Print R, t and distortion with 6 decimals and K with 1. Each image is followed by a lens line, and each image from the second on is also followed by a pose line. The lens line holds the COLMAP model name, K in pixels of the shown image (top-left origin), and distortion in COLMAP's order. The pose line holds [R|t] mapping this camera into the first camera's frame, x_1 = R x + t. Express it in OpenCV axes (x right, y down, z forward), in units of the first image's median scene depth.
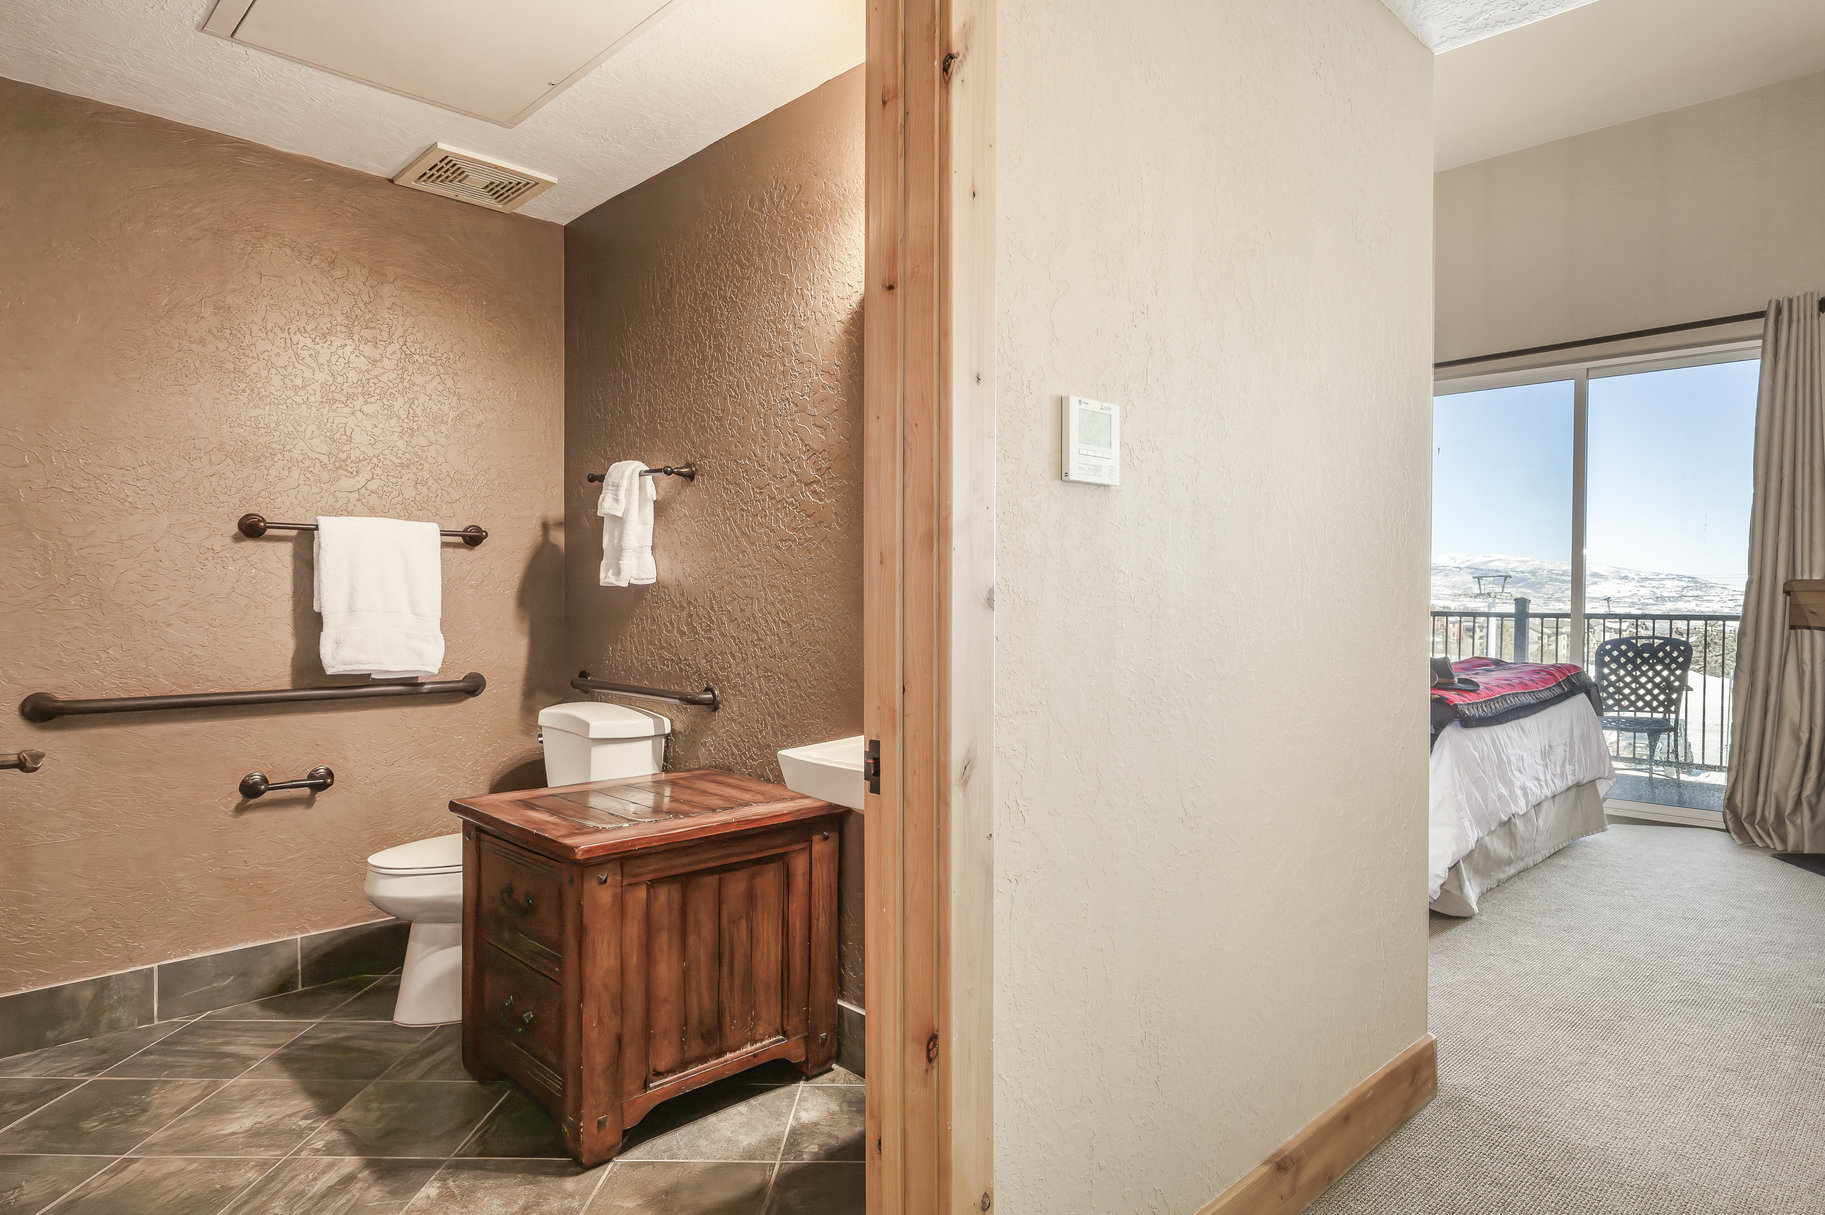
lens RADIAL K [[1037.5, 0, 919.8], [0, 1037.5, 610.6], [0, 0, 1]] dist [0.001356, -0.004235]
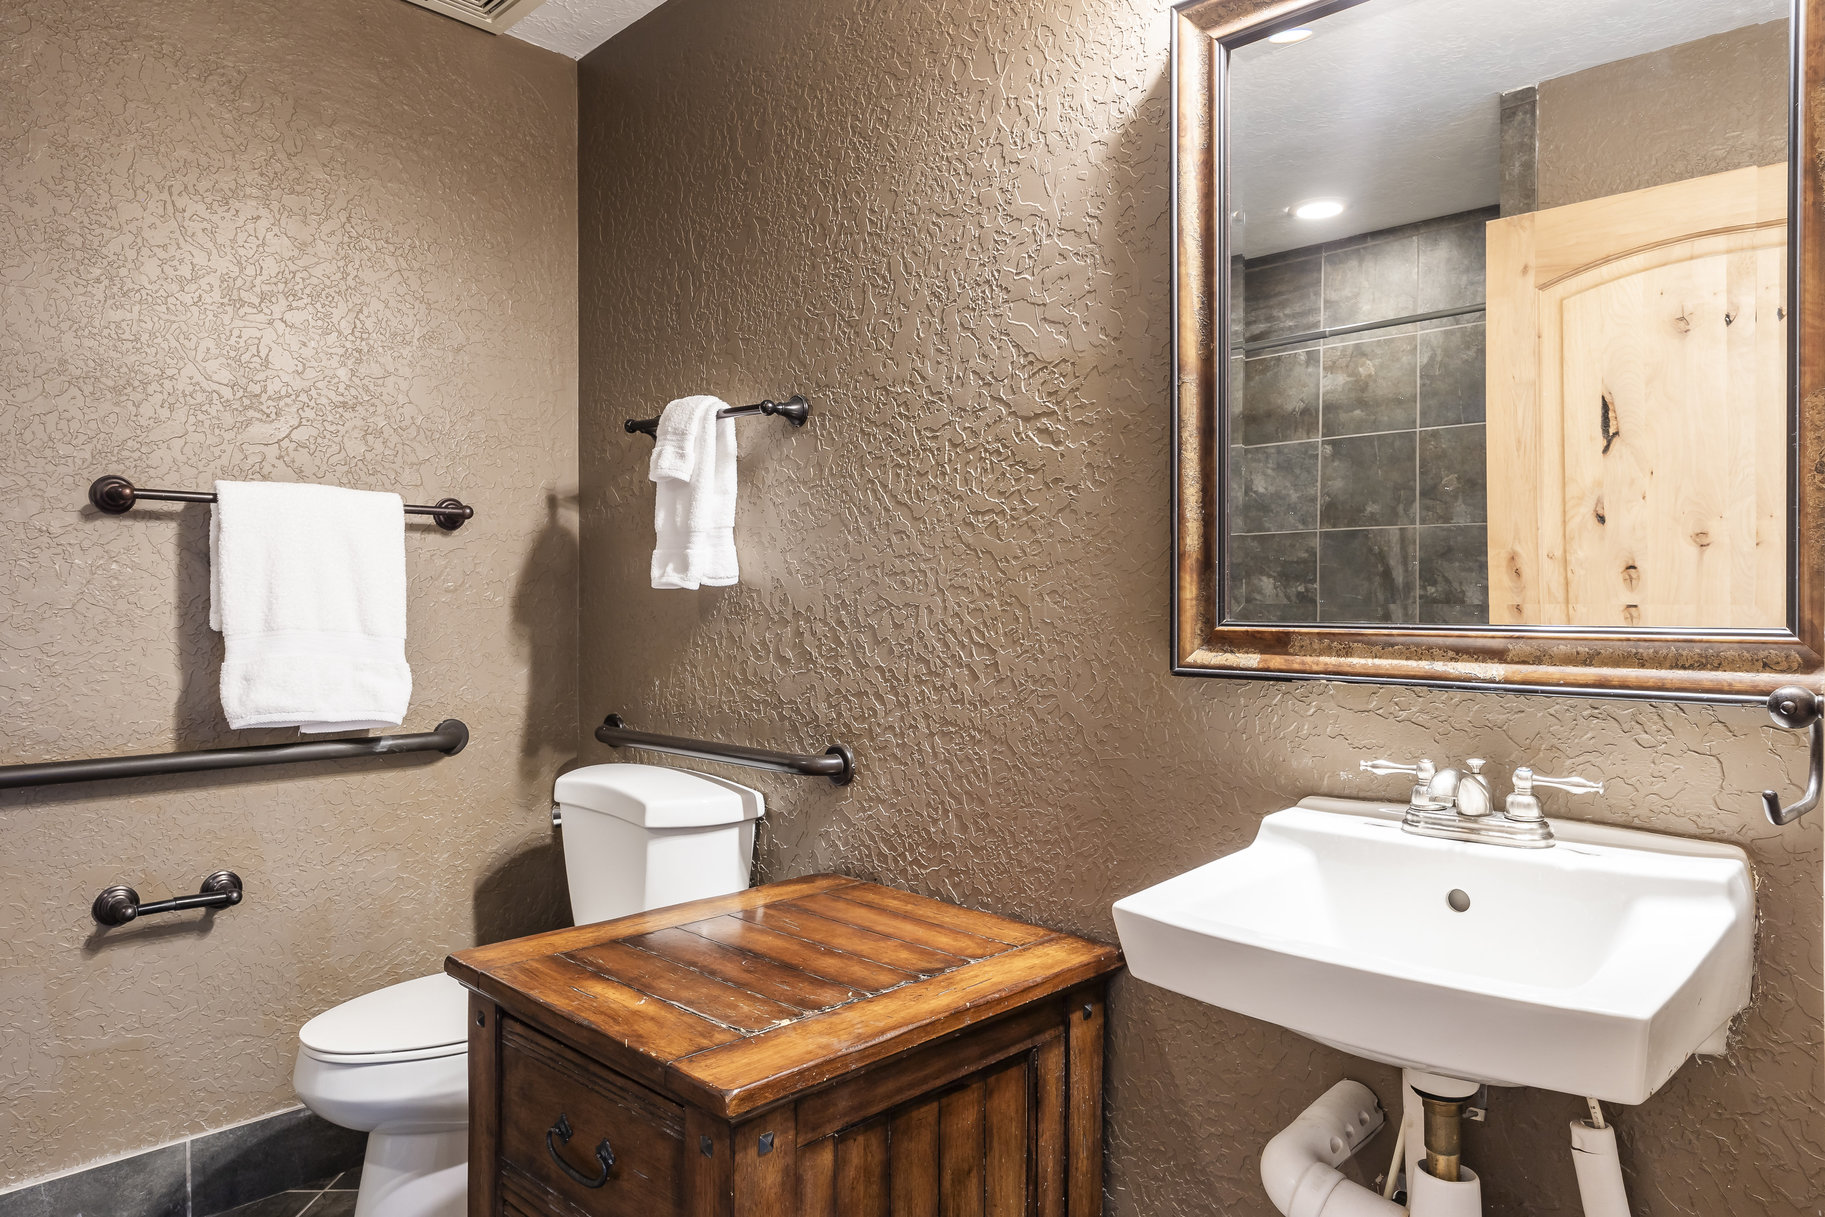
lens RADIAL K [[1179.7, 0, 907.7], [0, 1179.7, 614.4], [0, 0, 1]] dist [0.002704, -0.003729]
pose [[0.999965, -0.003715, 0.007453, -0.161999], [0.003738, 0.999988, -0.003074, -0.005081], [-0.007442, 0.003102, 0.999967, 0.273020]]
